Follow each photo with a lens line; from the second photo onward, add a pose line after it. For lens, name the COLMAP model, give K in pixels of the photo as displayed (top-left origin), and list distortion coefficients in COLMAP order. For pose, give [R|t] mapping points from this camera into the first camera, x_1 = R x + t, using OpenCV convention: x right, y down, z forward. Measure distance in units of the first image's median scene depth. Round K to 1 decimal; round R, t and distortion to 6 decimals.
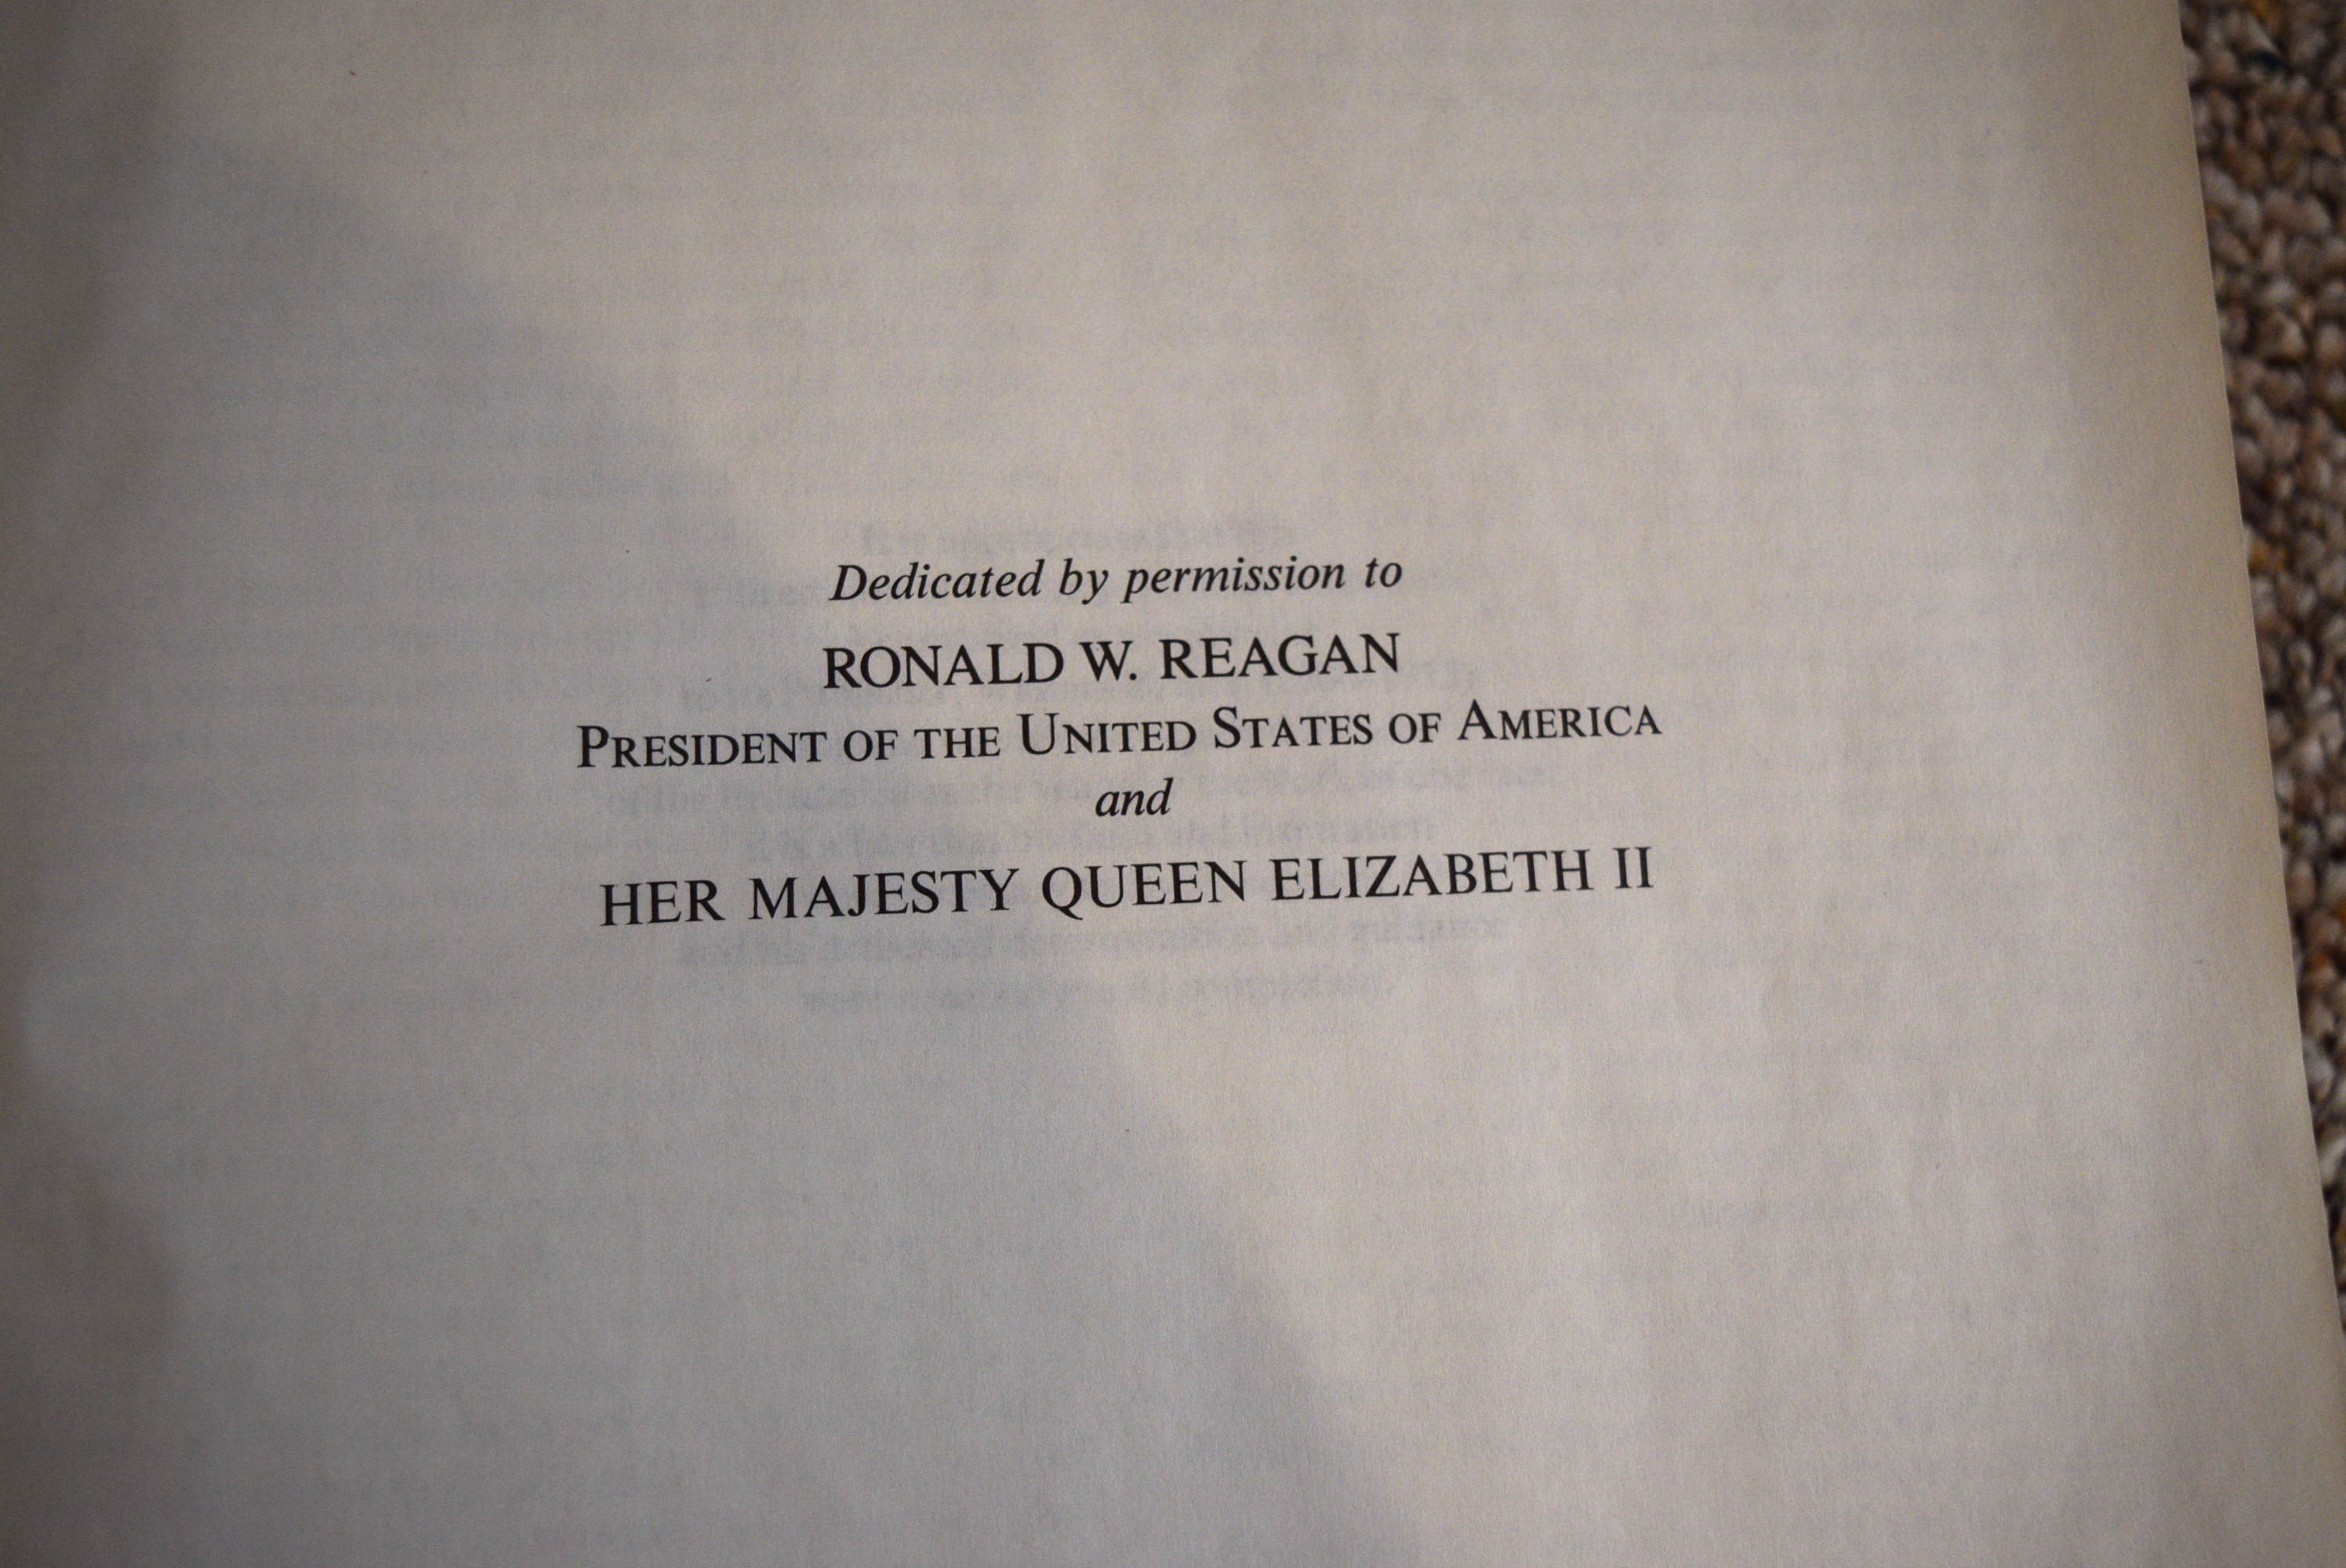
lens RADIAL K [[2926.2, 0, 1173.0], [0, 2926.2, 784.0], [0, 0, 1]] dist [-0.164498, -0.038922]
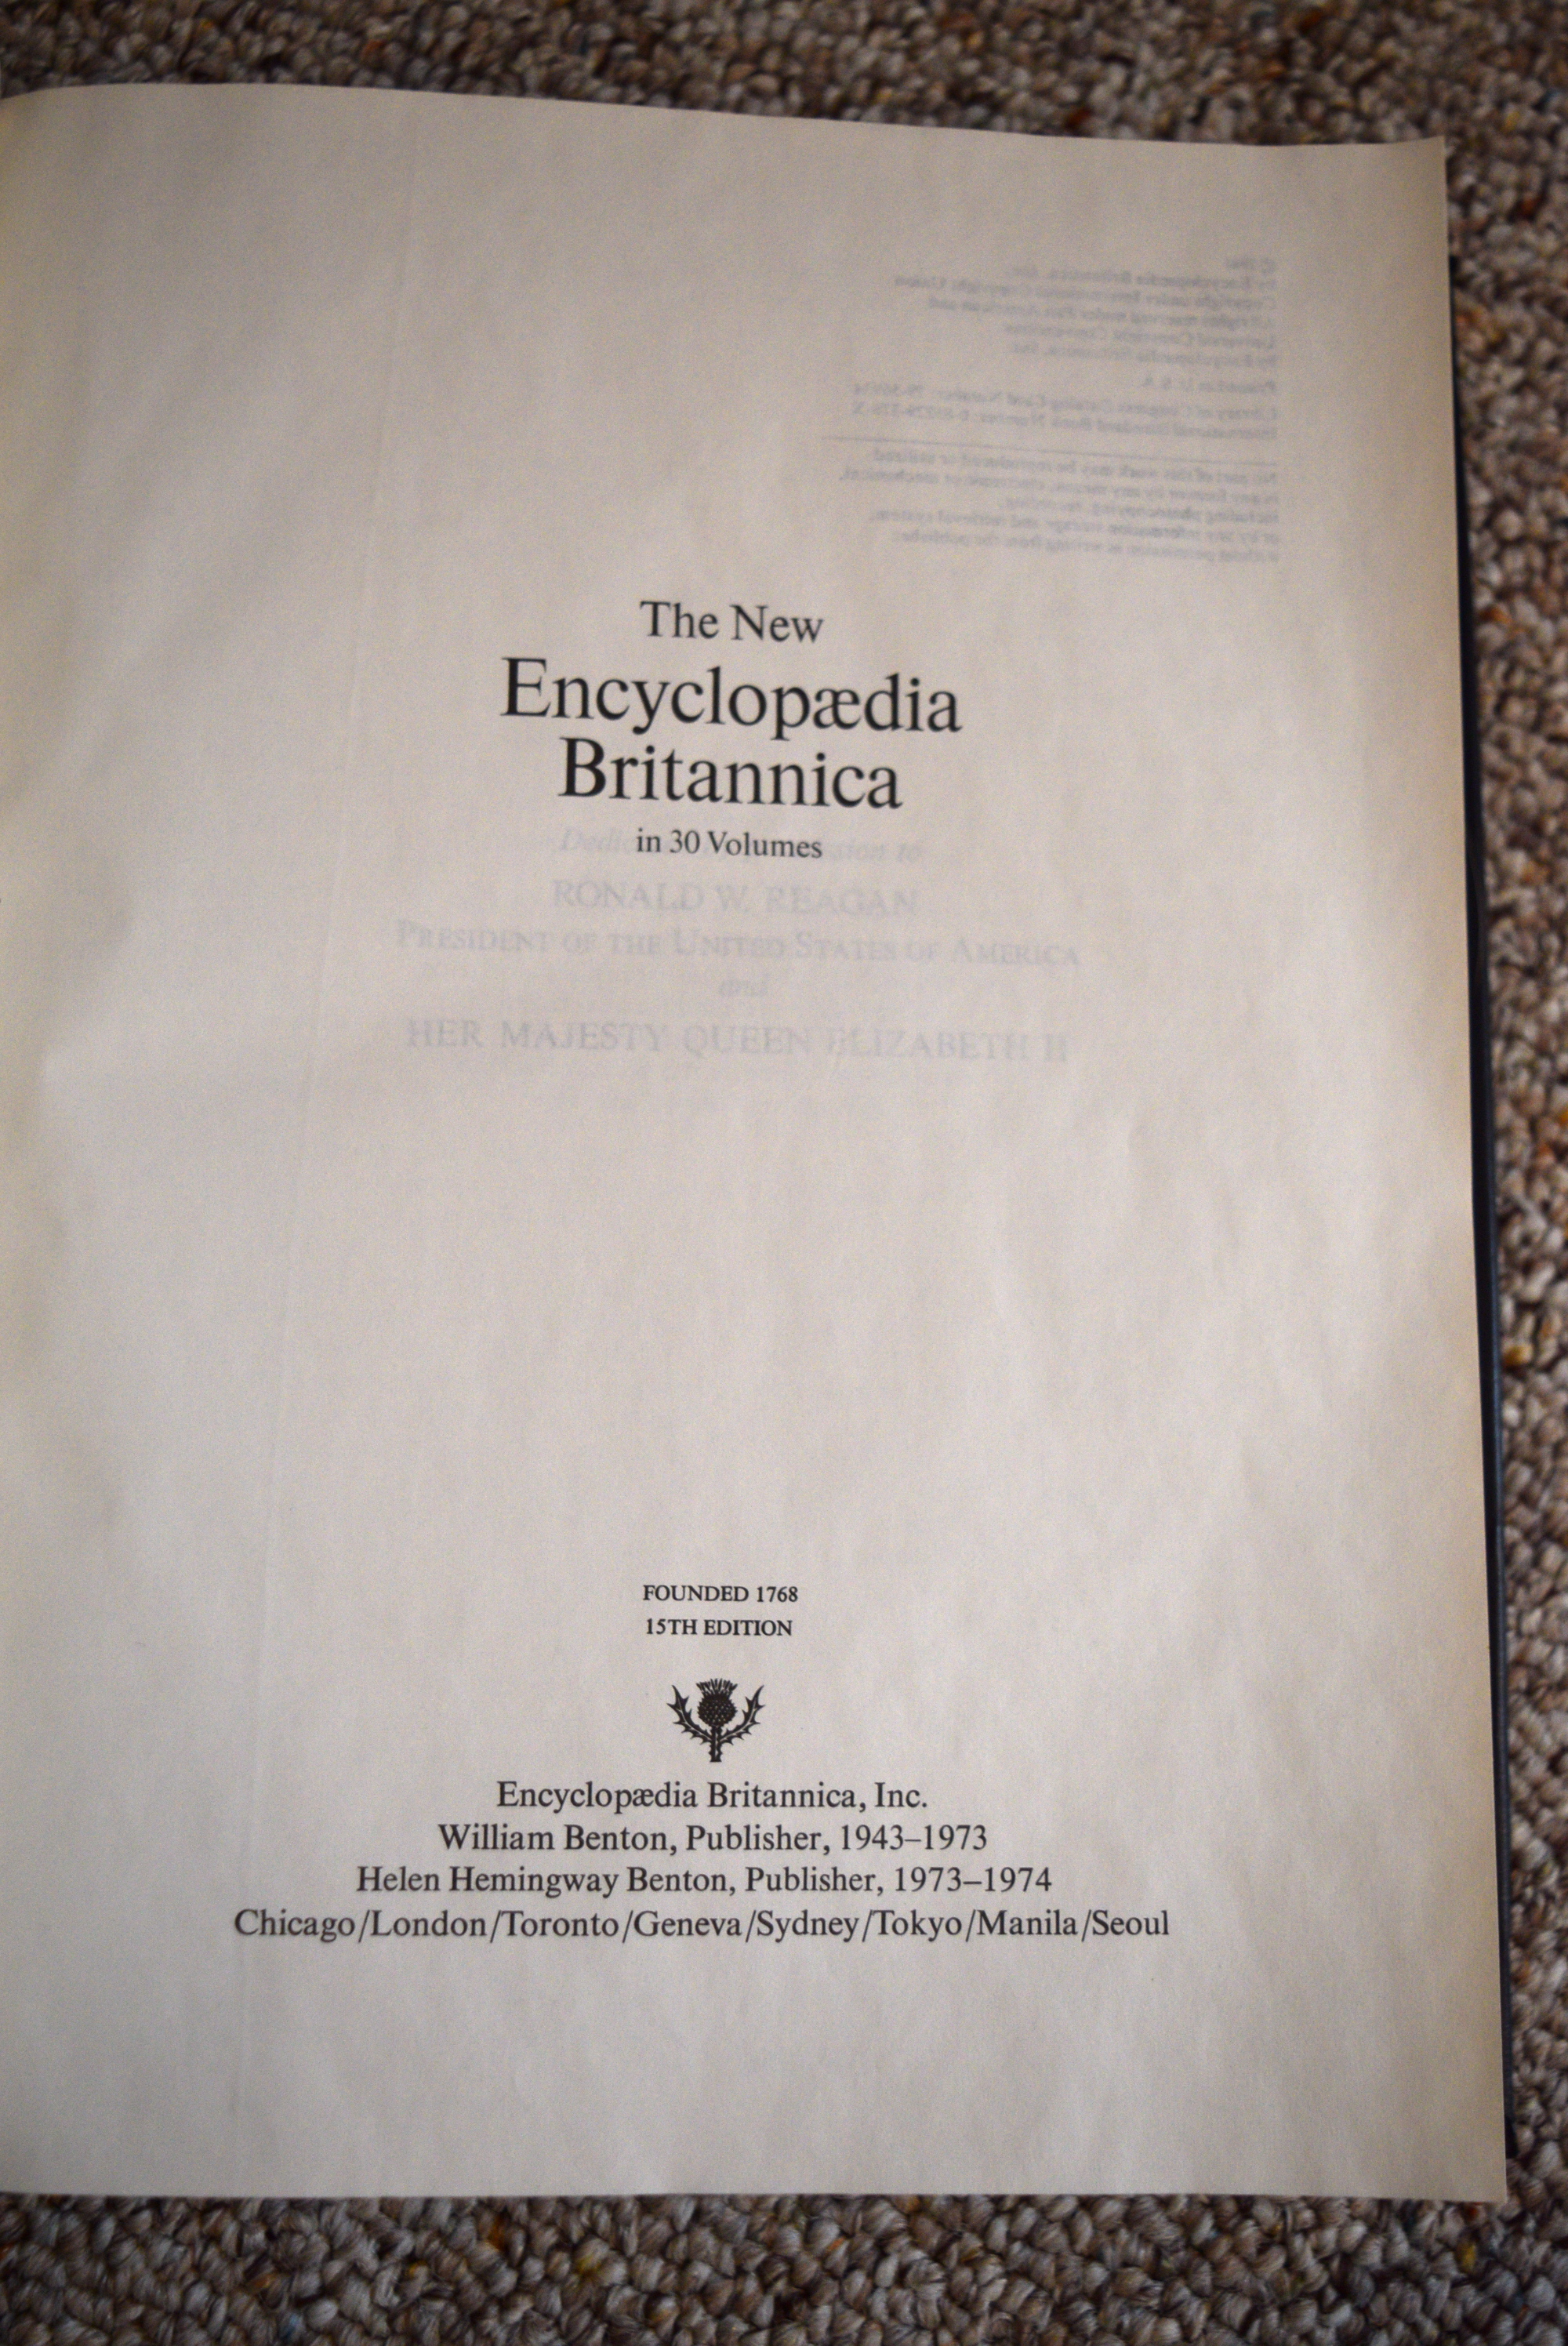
lens RADIAL K [[2812.7, 0, 784.0], [0, 2812.7, 1173.0], [0, 0, 1]] dist [-0.207668, 0.649852]
pose [[0.998229, 0.059297, -0.004701, 0.021349], [-0.058940, 0.996680, 0.056176, 0.019042], [0.008016, -0.055799, 0.998410, -0.521775]]
